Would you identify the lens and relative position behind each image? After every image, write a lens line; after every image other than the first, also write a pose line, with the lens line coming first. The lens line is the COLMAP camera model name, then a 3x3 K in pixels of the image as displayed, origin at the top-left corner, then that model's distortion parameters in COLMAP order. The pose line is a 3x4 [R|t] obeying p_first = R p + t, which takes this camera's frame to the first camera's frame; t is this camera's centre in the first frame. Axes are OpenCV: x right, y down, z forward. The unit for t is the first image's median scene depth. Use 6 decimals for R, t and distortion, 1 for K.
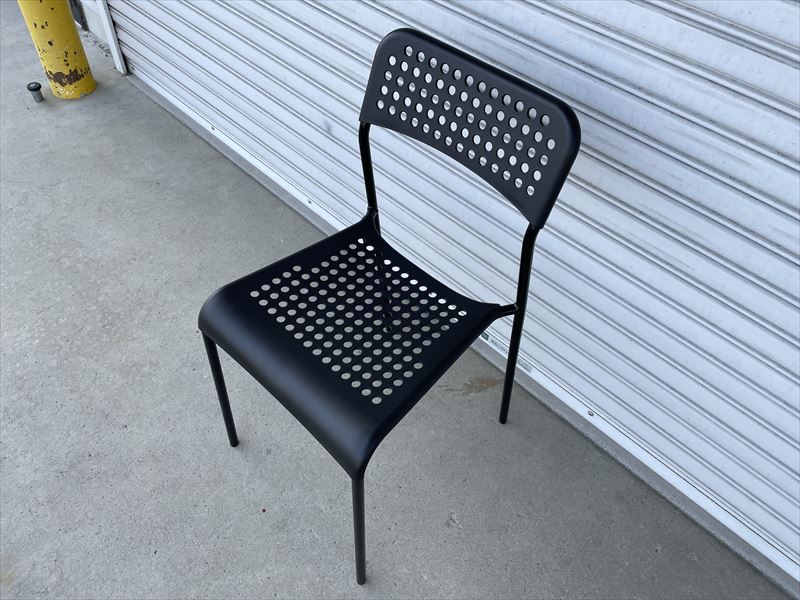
lens RADIAL K [[606.7, 0, 398.3], [0, 606.7, 295.8], [0, 0, 1]] dist [0.076431, -0.100912]
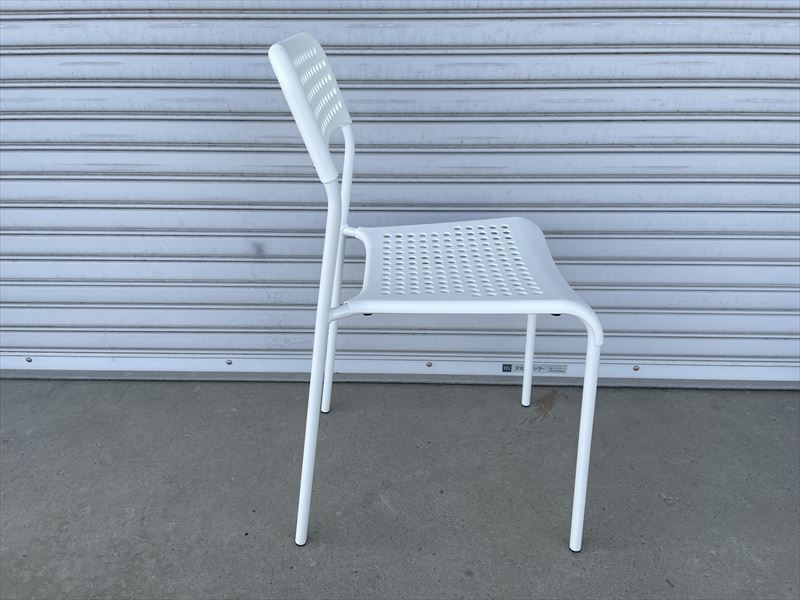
lens RADIAL K [[606.7, 0, 391.8], [0, 606.7, 299.0], [0, 0, 1]] dist [0.076431, -0.100912]
pose [[0.731799, -0.339791, 0.590773, -0.596762], [0.536330, 0.821976, -0.191588, 0.068977], [-0.420501, 0.457053, 0.783761, 0.285661]]
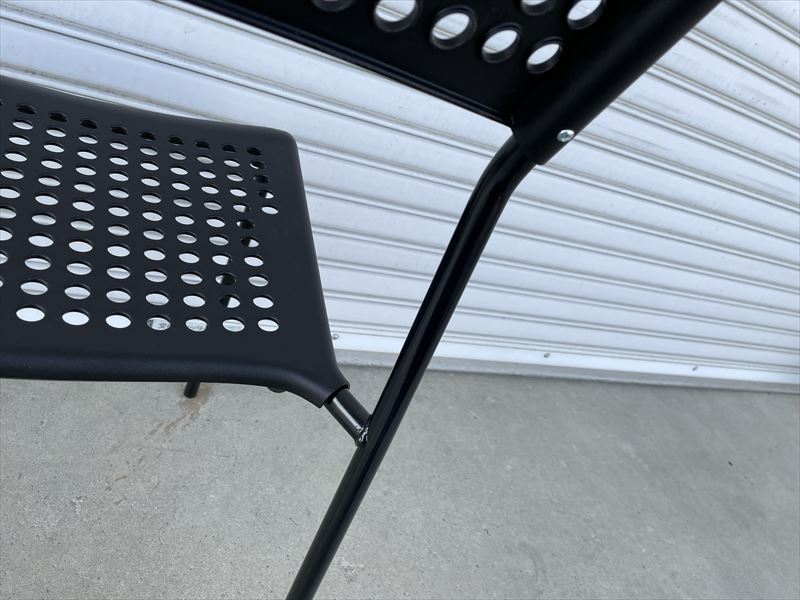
lens RADIAL K [[606.7, 0, 401.3], [0, 606.7, 292.8], [0, 0, 1]] dist [0.076431, -0.100912]
pose [[0.412216, -0.415755, 0.810694, -0.259436], [0.368451, 0.889874, 0.269014, -0.036032], [-0.833260, 0.187809, 0.520006, 0.518484]]
